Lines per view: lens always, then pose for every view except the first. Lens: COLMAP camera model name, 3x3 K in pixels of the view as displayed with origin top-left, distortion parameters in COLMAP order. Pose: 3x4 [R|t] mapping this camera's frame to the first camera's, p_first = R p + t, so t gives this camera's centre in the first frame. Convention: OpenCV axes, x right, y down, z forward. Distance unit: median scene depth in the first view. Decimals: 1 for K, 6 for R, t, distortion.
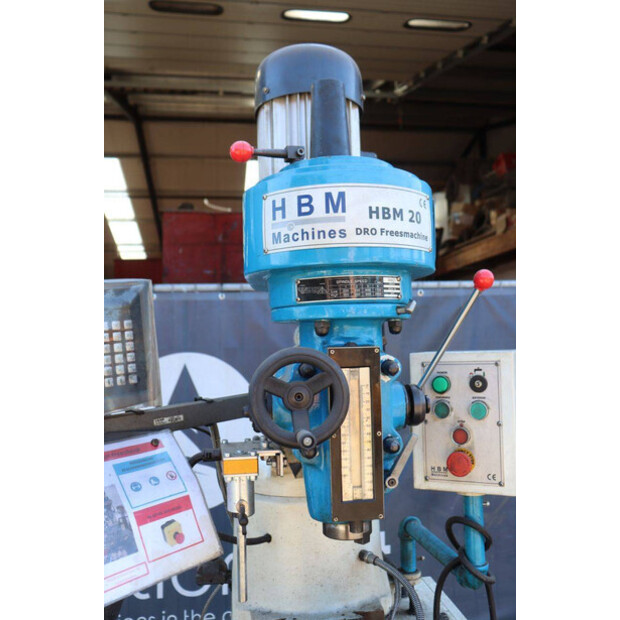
lens RADIAL K [[584.5, 0, 310.0], [0, 584.5, 310.0], [0, 0, 1]] dist [-0.052421, 0.009503]
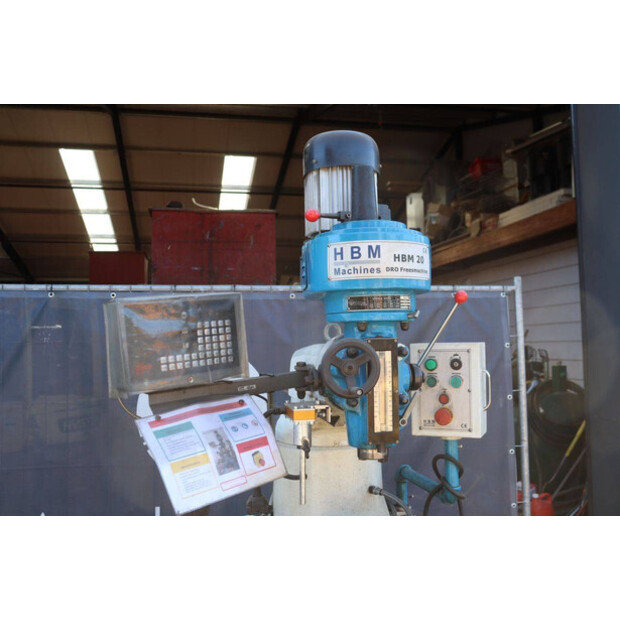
lens RADIAL K [[632.1, 0, 301.3], [0, 632.1, 310.3], [0, 0, 1]] dist [-0.060641, 0.005066]
pose [[0.998730, 0.012617, 0.048779, -0.202873], [-0.013113, 0.999865, 0.009859, -0.025467], [-0.048648, -0.010486, 0.998761, -0.642568]]
